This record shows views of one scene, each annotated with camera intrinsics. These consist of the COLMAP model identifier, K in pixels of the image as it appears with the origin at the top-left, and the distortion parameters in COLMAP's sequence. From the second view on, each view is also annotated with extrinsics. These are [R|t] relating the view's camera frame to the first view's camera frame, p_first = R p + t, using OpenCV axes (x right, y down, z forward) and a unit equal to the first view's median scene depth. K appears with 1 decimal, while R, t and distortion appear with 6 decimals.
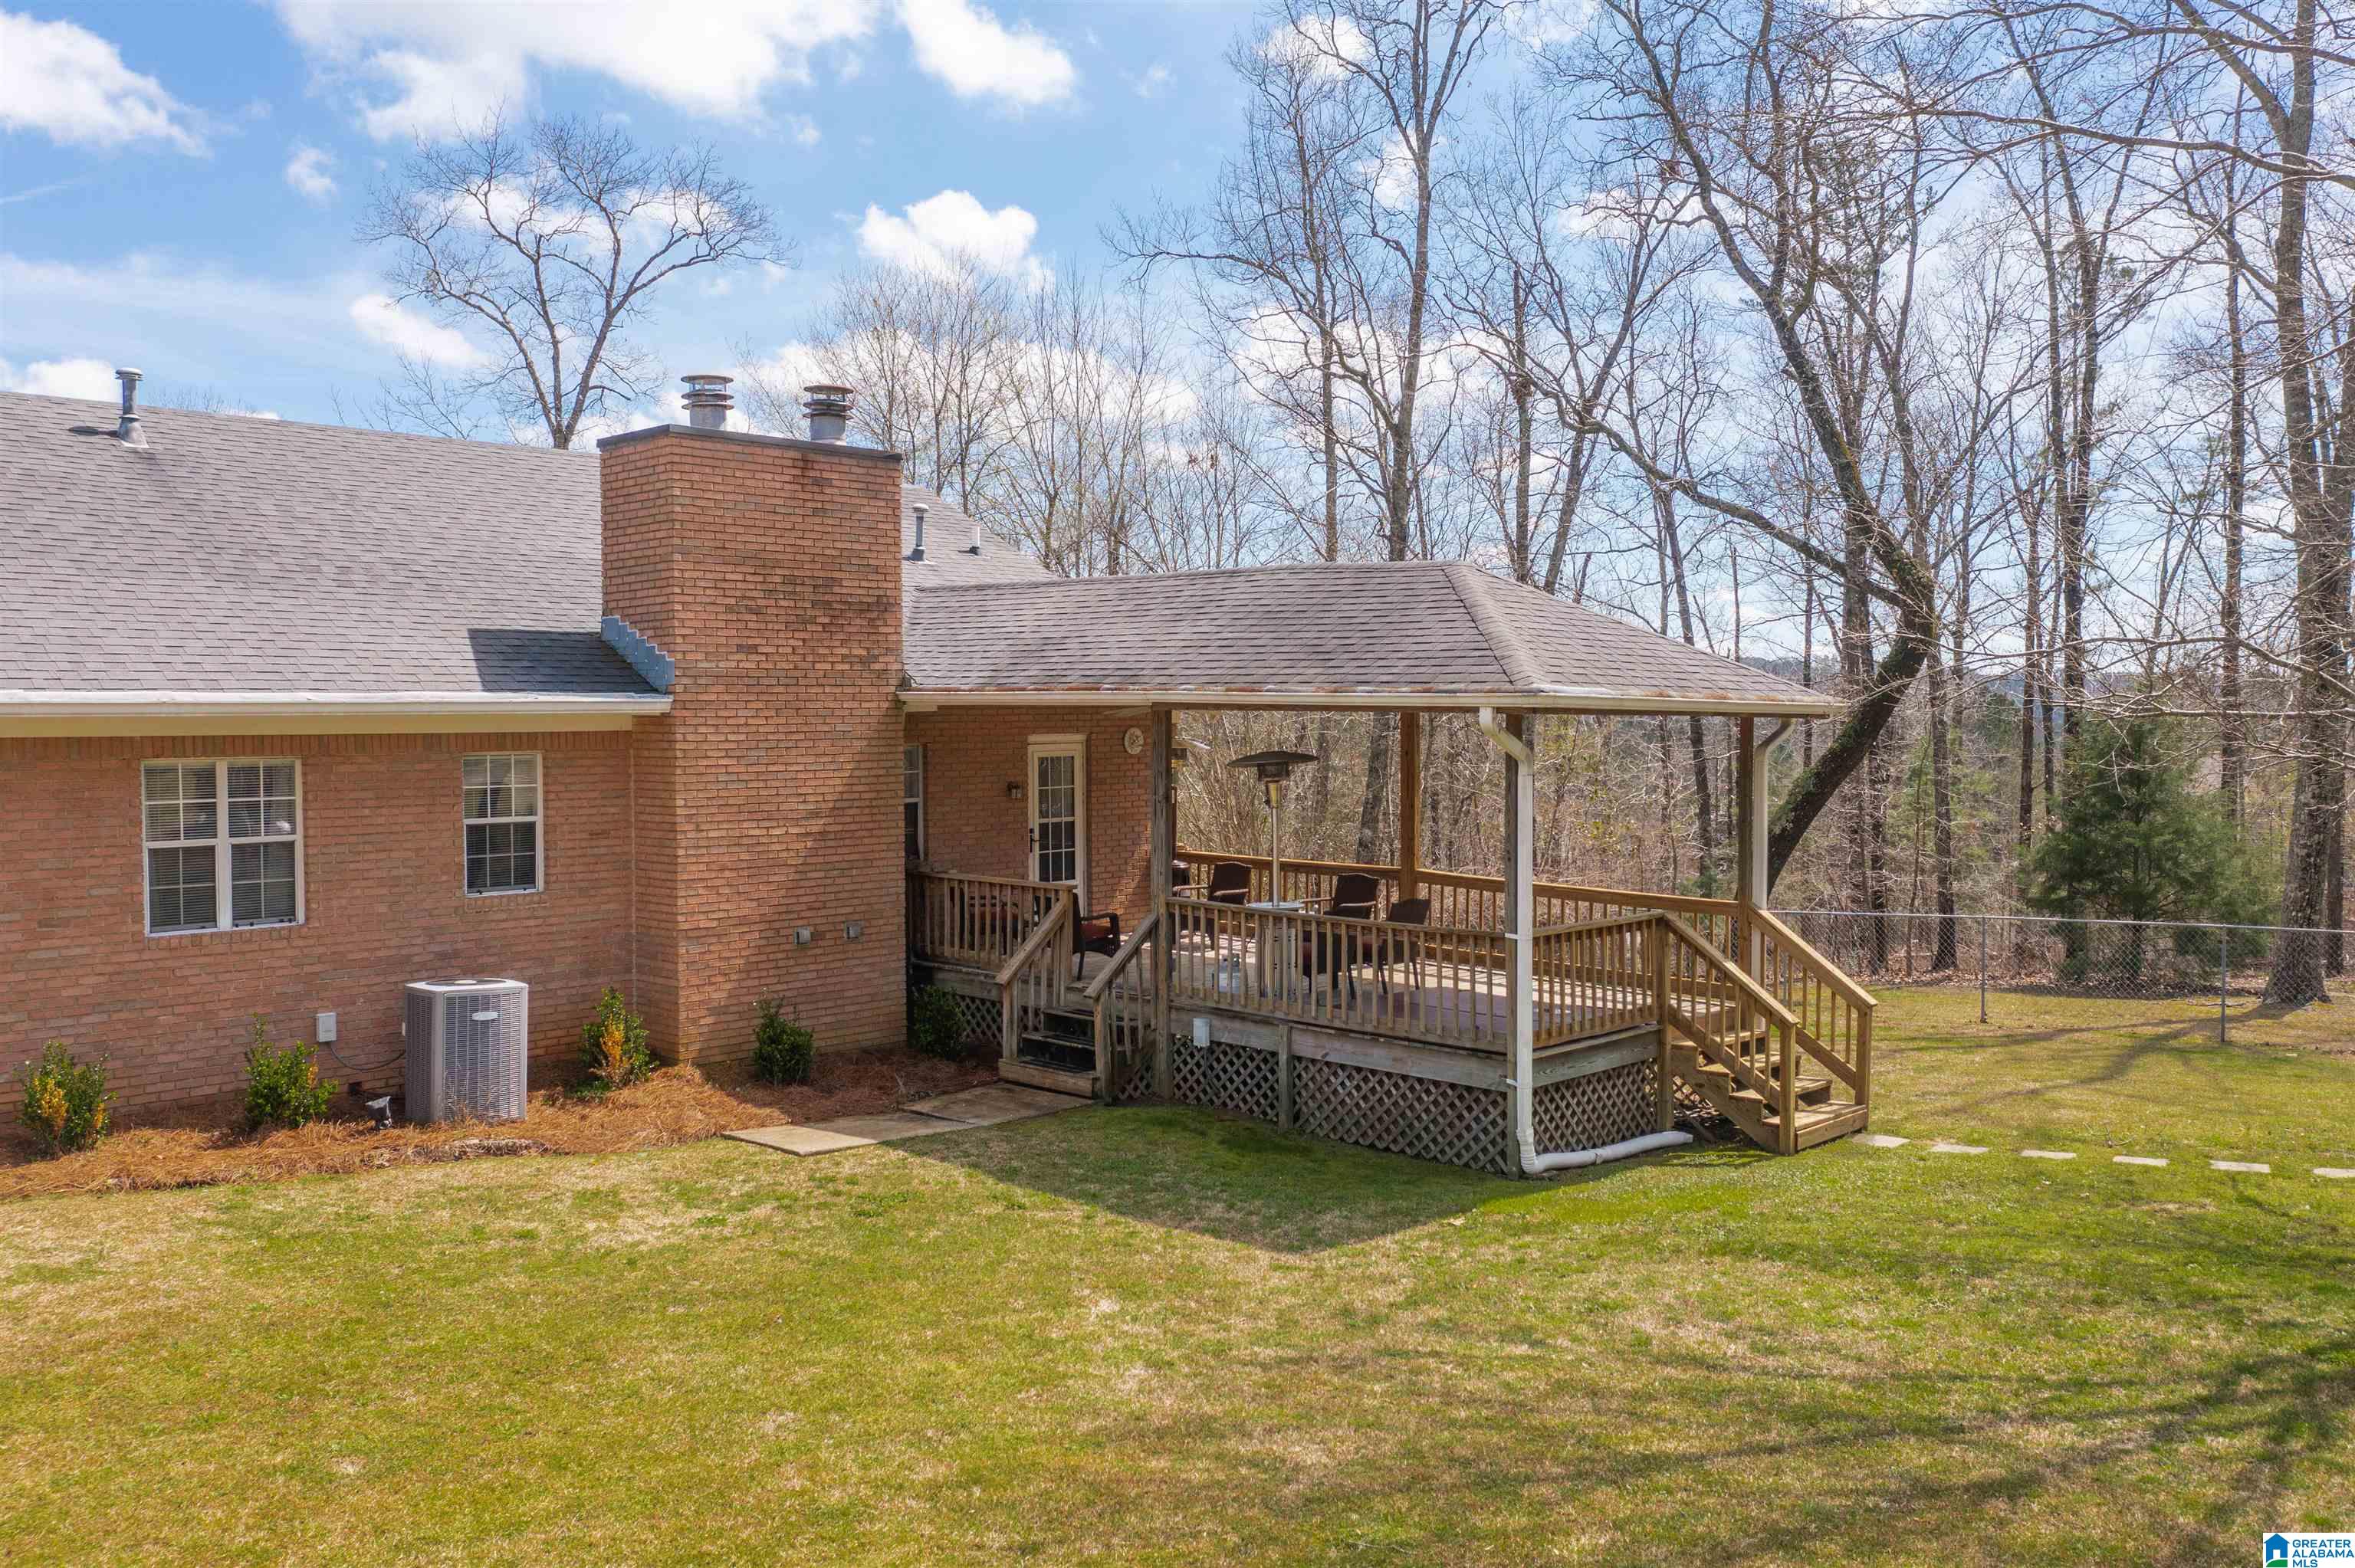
lens RADIAL K [[1824.1, 0, 1187.3], [0, 1824.1, 820.4], [0, 0, 1]] dist [-0.027175, 0.009388]
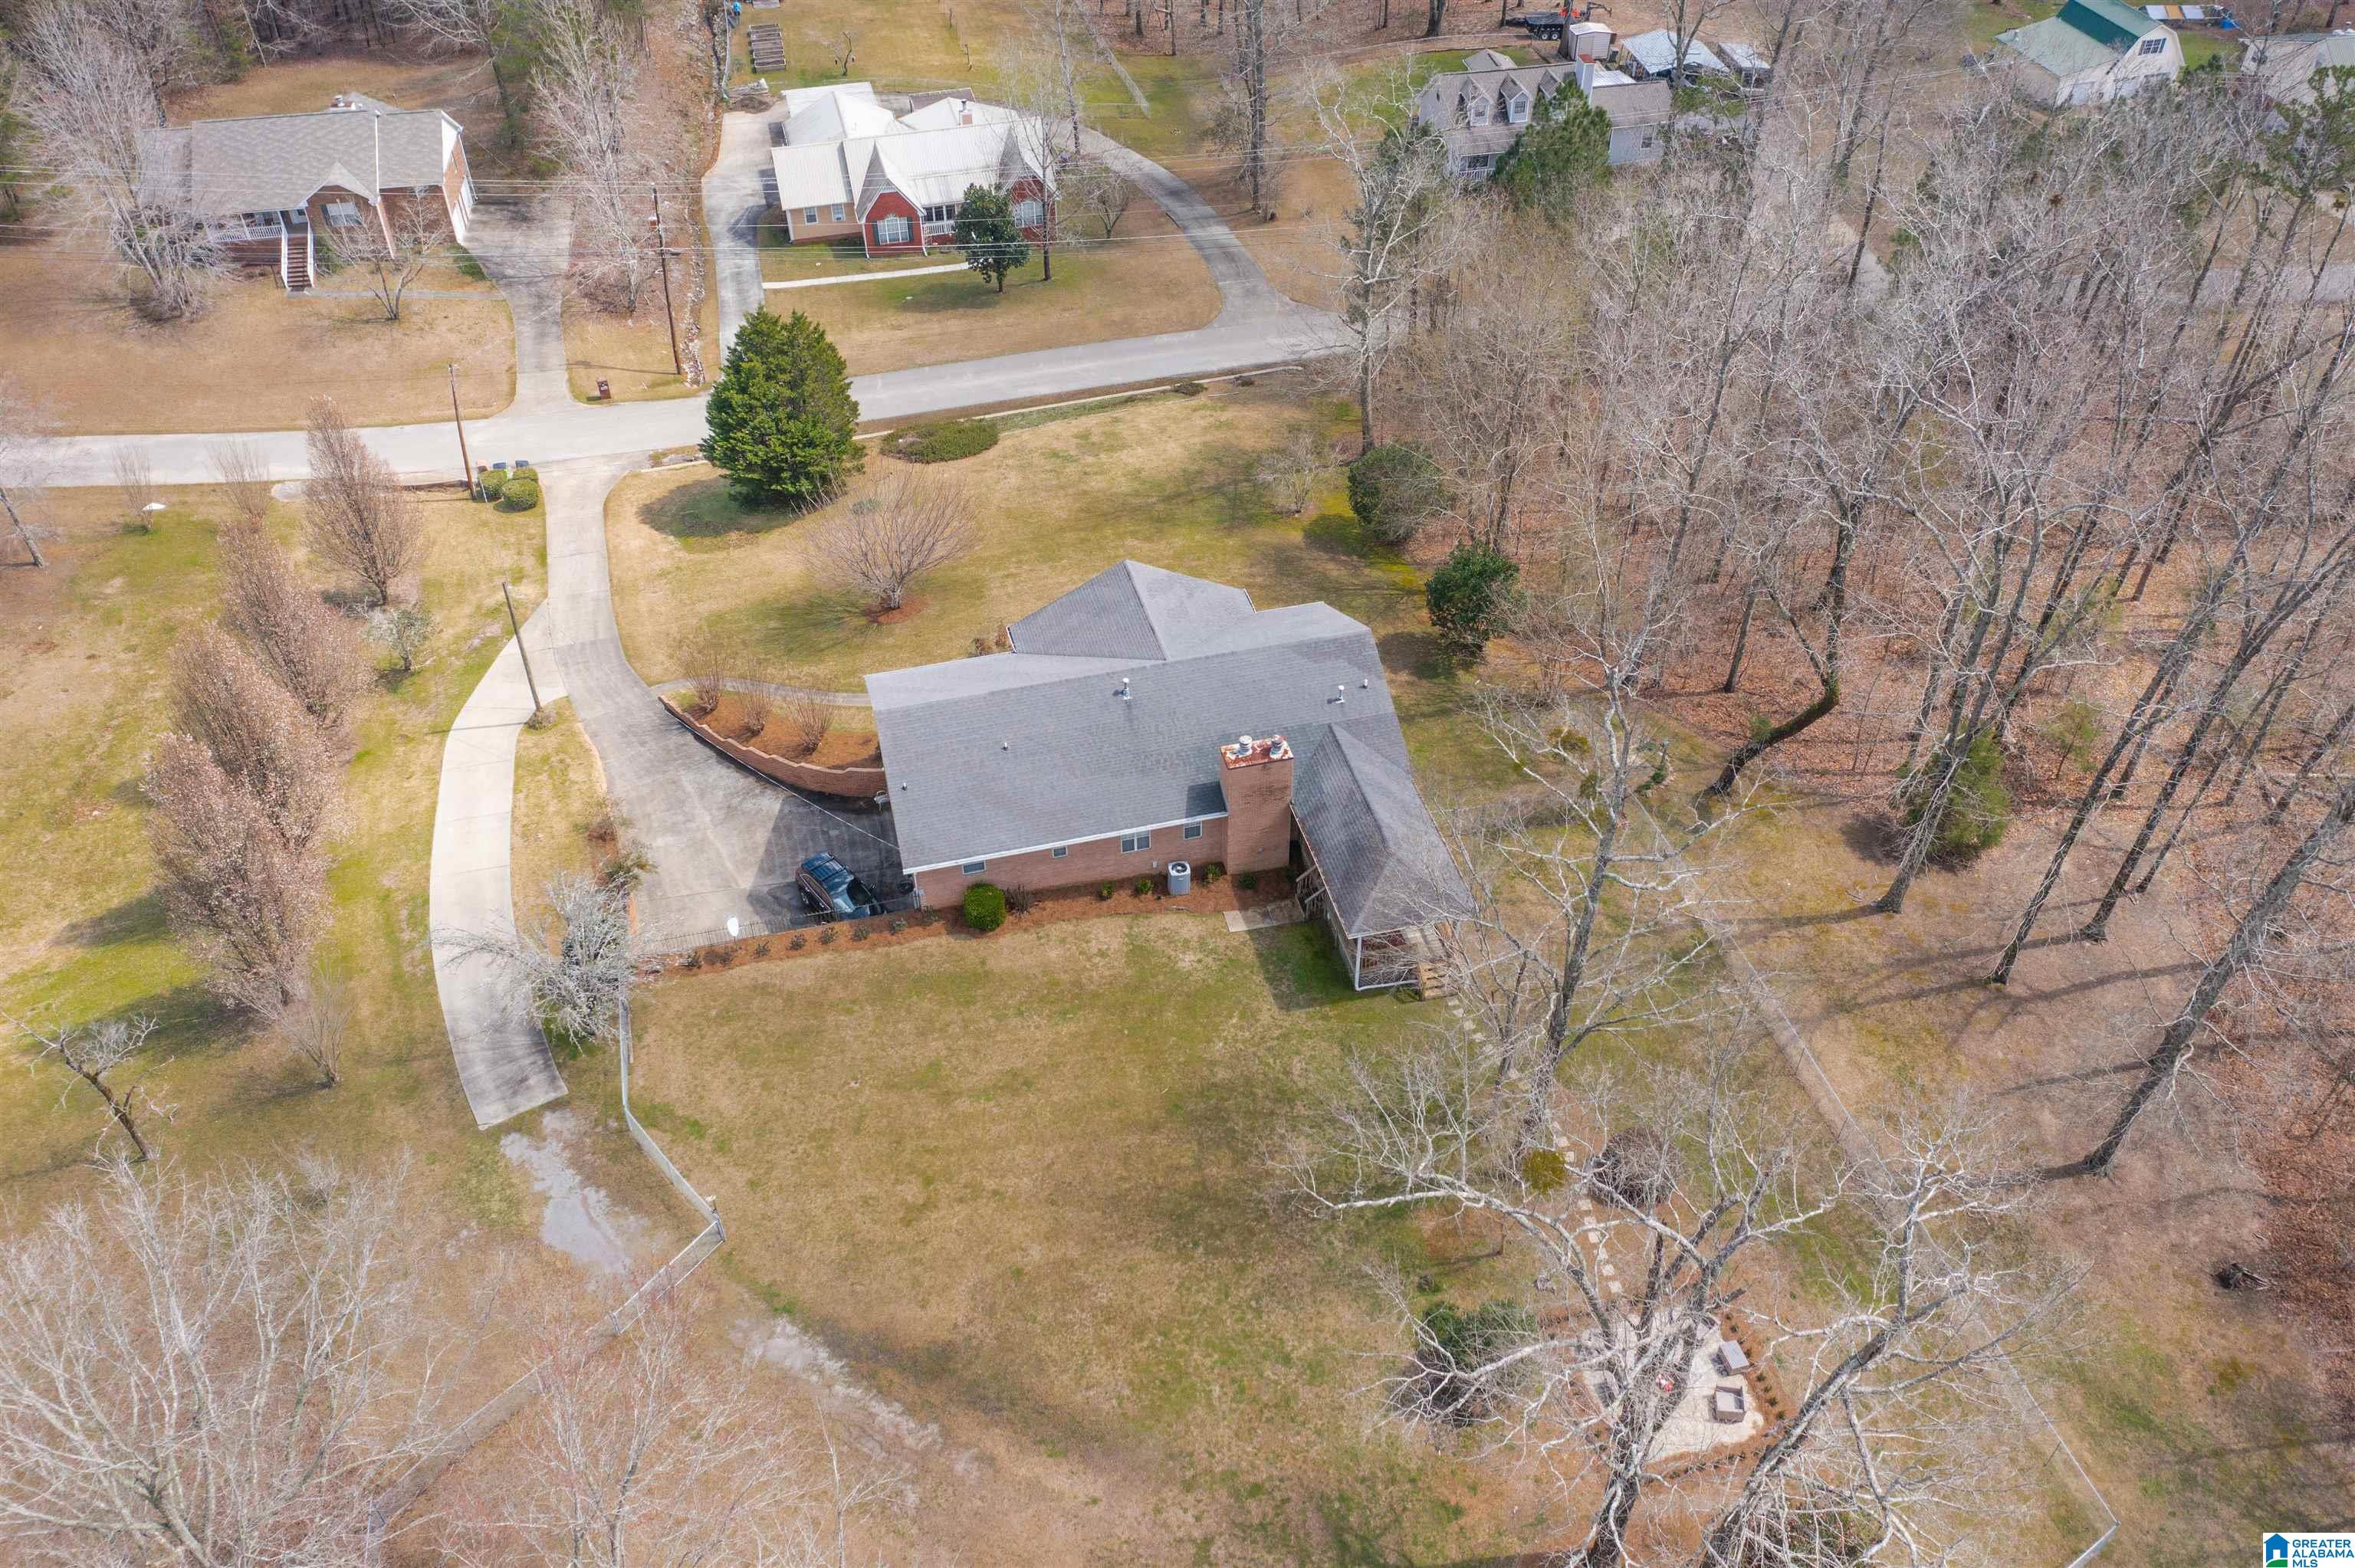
lens RADIAL K [[1824.1, 0, 1187.3], [0, 1824.1, 820.4], [0, 0, 1]] dist [-0.027175, 0.009388]
pose [[0.843974, 0.363185, -0.394721, 1.348325], [-0.025914, 0.762641, 0.646303, -2.860746], [0.535758, -0.535234, 0.653061, -1.872667]]
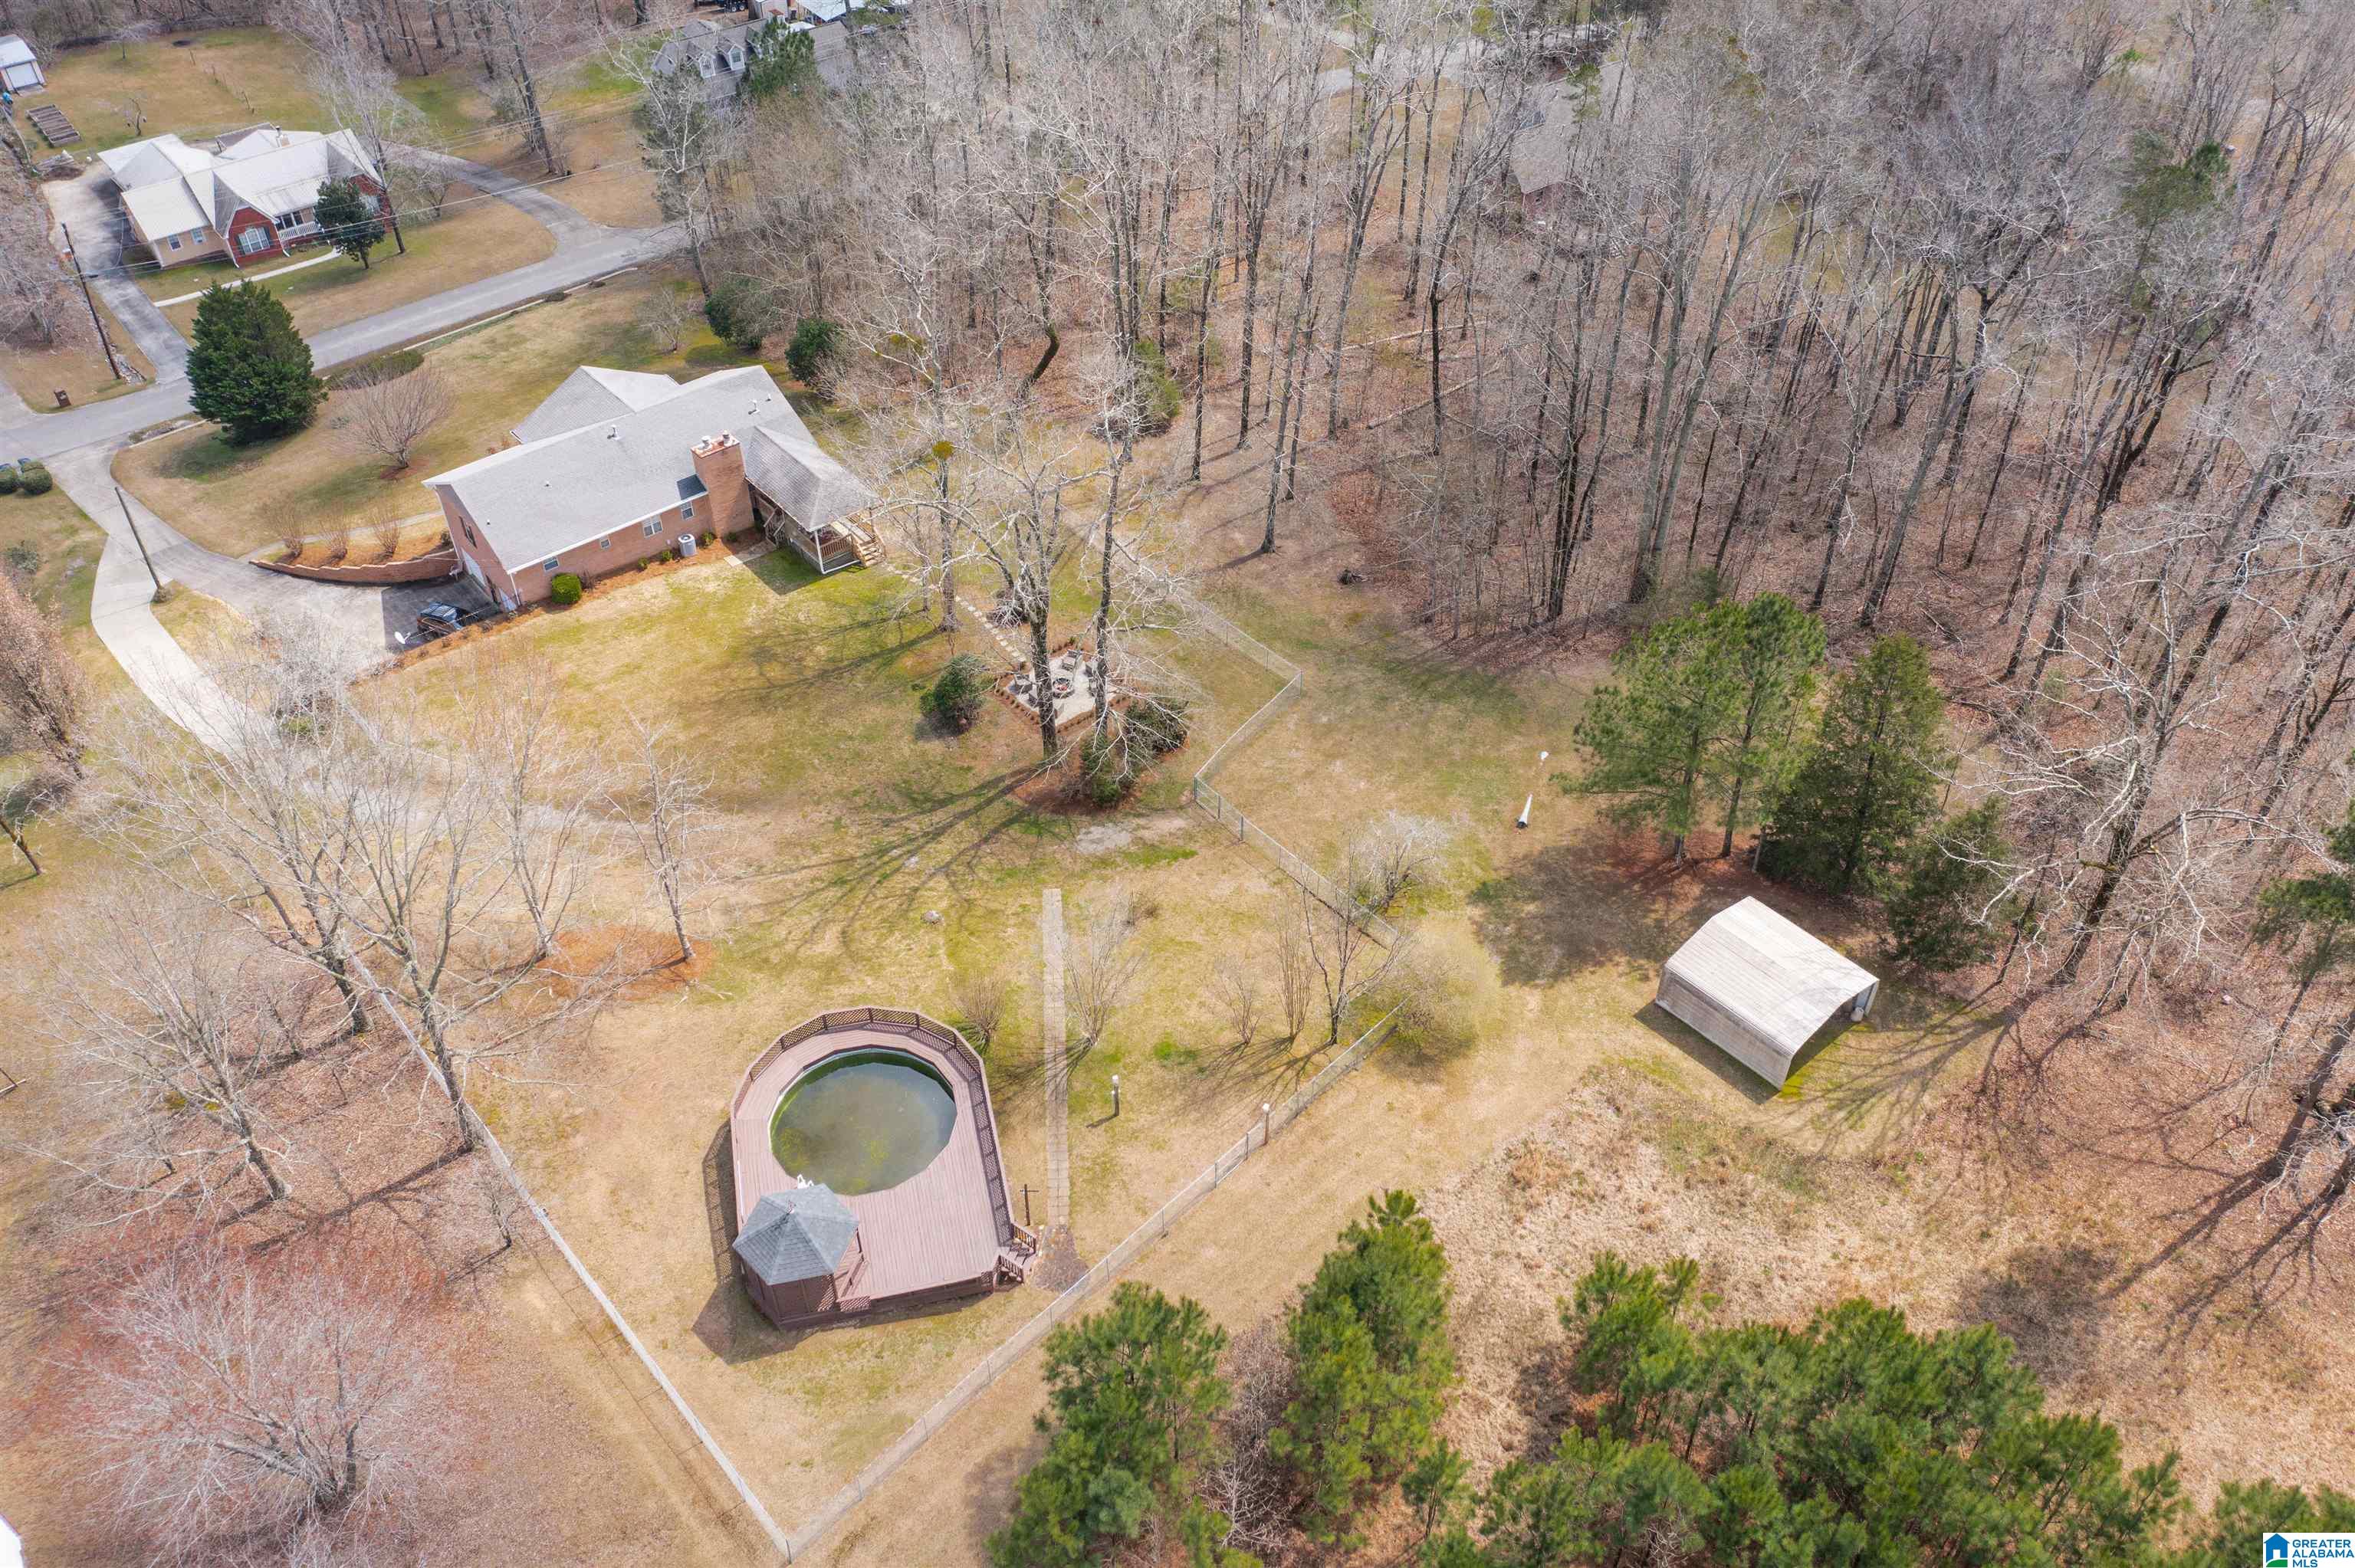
lens RADIAL K [[1824.1, 0, 1187.3], [0, 1824.1, 820.4], [0, 0, 1]] dist [-0.027175, 0.009388]
pose [[0.992495, 0.082312, -0.090438, 2.146661], [-0.005774, 0.770266, 0.637697, -3.386880], [0.122151, -0.632389, 0.764960, -4.603559]]
